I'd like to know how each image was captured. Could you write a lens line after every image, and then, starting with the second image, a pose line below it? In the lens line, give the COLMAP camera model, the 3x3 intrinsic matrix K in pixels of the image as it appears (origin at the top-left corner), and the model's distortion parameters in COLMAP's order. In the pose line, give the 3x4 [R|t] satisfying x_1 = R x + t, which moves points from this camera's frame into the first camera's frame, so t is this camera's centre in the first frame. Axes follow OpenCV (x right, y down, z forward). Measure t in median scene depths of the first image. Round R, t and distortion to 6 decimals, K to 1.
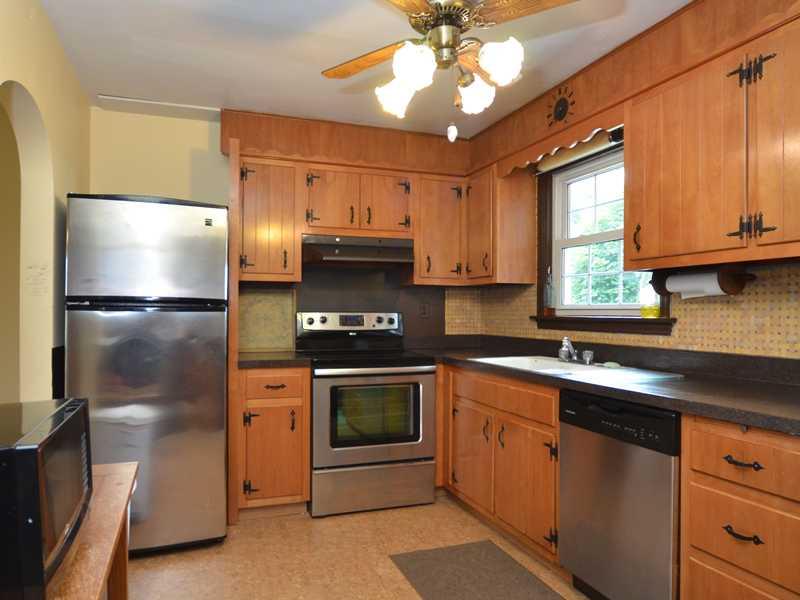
lens RADIAL K [[560.3, 0, 400.0], [0, 560.3, 312.7], [0, 0, 1]] dist [-0.020248, -0.001731]
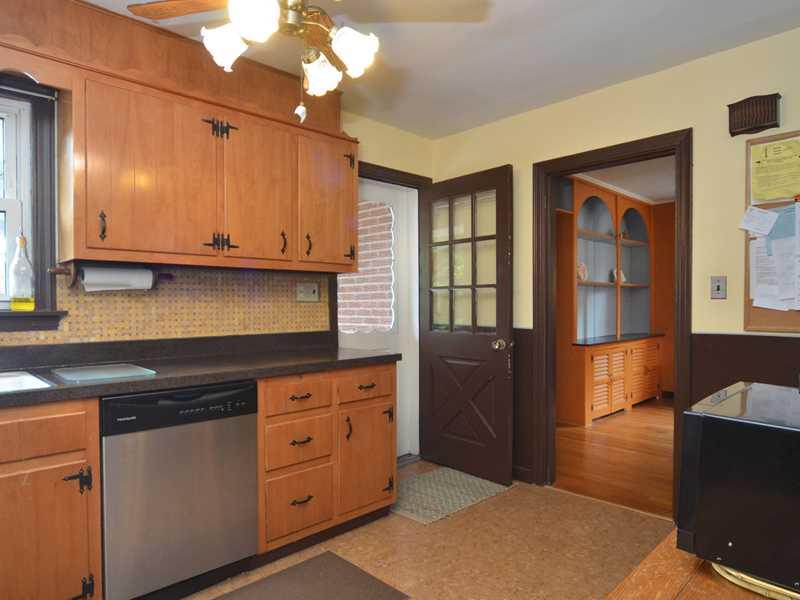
lens RADIAL K [[512.8, 0, 396.2], [0, 512.8, 309.8], [0, 0, 1]] dist [-0.013871, -0.000426]
pose [[-0.402996, -0.011605, 0.915128, -0.450172], [0.005047, 0.999876, 0.014903, -0.001866], [-0.915188, 0.010624, -0.402888, 0.708178]]
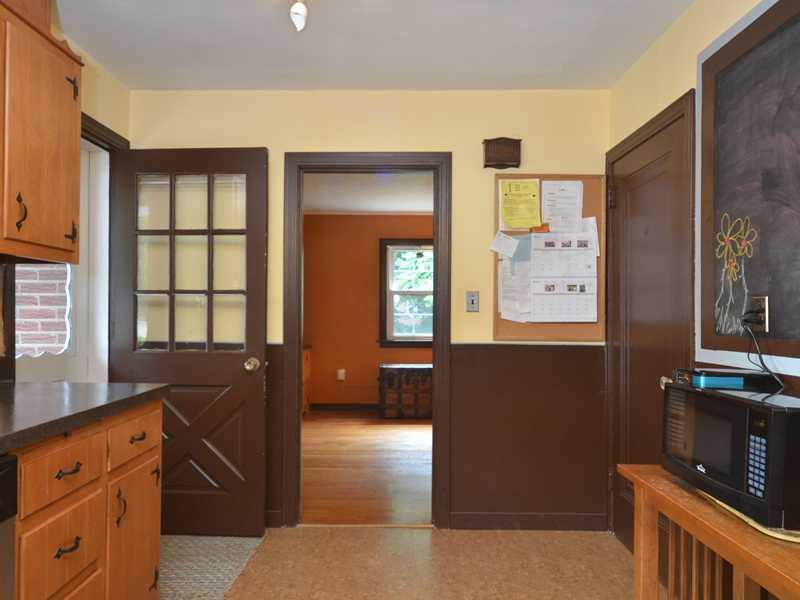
lens RADIAL K [[570.6, 0, 396.9], [0, 570.6, 310.0], [0, 0, 1]] dist [-0.000234, 0.001780]
pose [[-0.934806, -0.004627, 0.355127, -0.131746], [-0.007226, 0.999956, -0.005993, -0.000983], [-0.355084, -0.008169, -0.934799, 0.903429]]
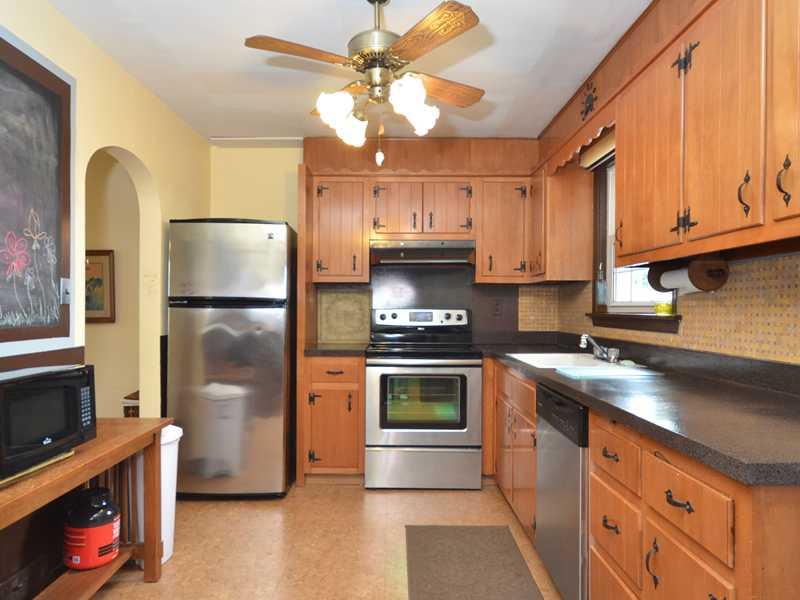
lens RADIAL K [[570.6, 0, 396.9], [0, 570.6, 310.0], [0, 0, 1]] dist [-0.000234, 0.001780]
pose [[0.935754, 0.001138, -0.352651, 0.326033], [-0.000966, 0.999999, 0.000664, 0.000095], [0.352652, -0.000281, 0.935755, -0.073163]]
